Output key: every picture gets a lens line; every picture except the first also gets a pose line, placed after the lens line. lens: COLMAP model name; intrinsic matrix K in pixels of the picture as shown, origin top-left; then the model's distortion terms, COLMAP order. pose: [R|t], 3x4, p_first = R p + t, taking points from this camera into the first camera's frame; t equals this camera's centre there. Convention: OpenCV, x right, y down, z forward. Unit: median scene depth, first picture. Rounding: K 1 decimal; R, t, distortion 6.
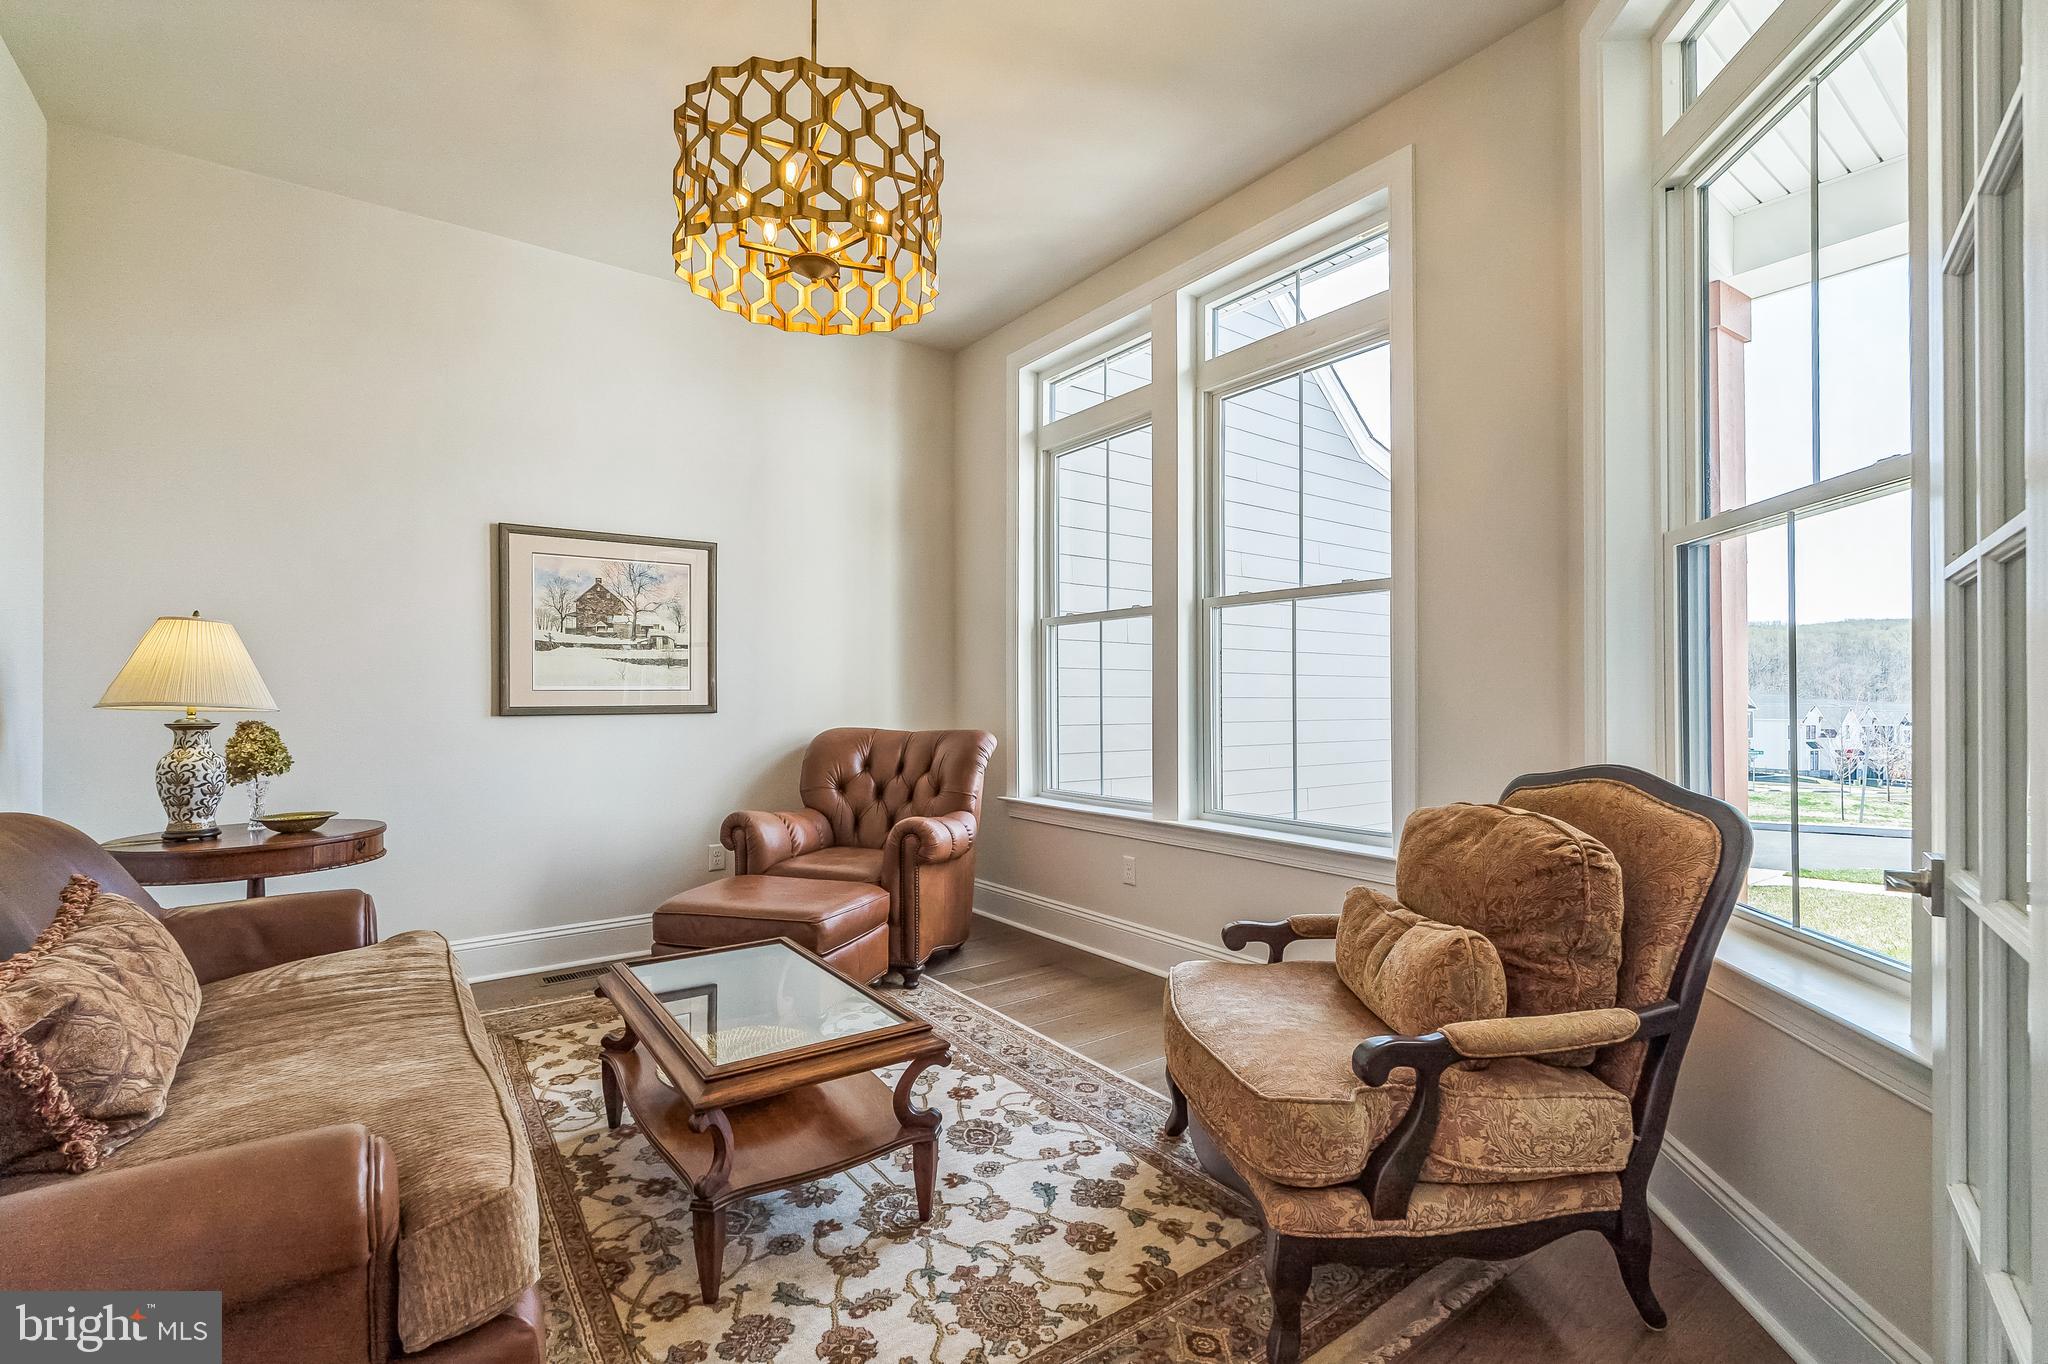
lens RADIAL K [[911.3, 0, 1023.0], [0, 911.3, 690.0], [0, 0, 1]] dist [-0.012876, 0.000415]
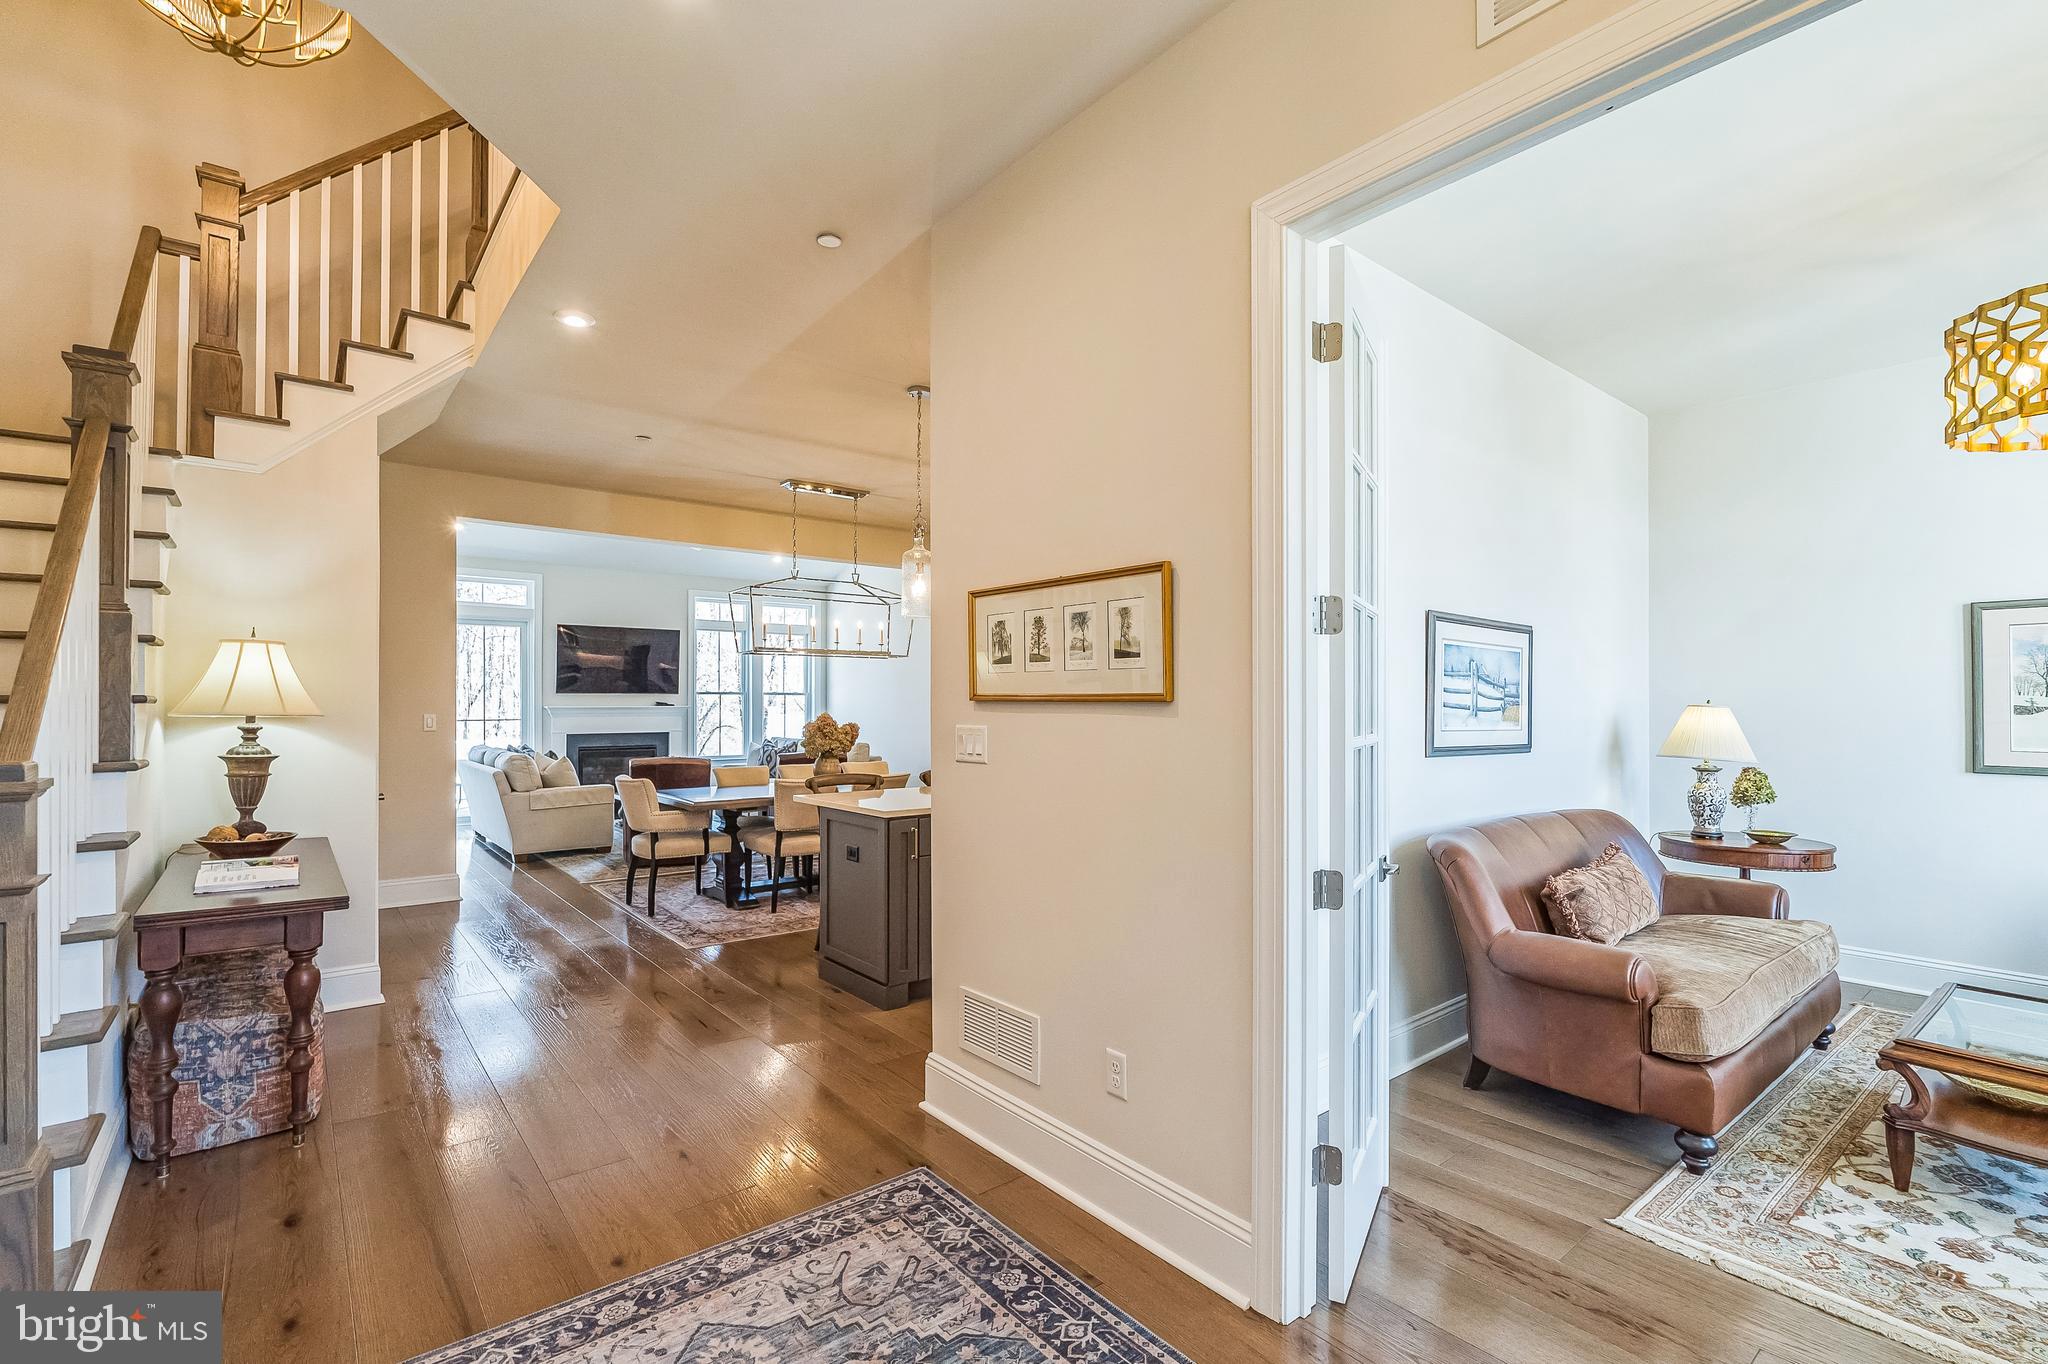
lens RADIAL K [[911.3, 0, 1023.0], [0, 911.3, 690.0], [0, 0, 1]] dist [-0.012876, 0.000415]
pose [[0.041016, -0.009270, -0.999116, 0.696123], [0.005231, 0.999945, -0.009063, -0.098023], [0.999145, -0.004855, 0.041062, -0.332514]]
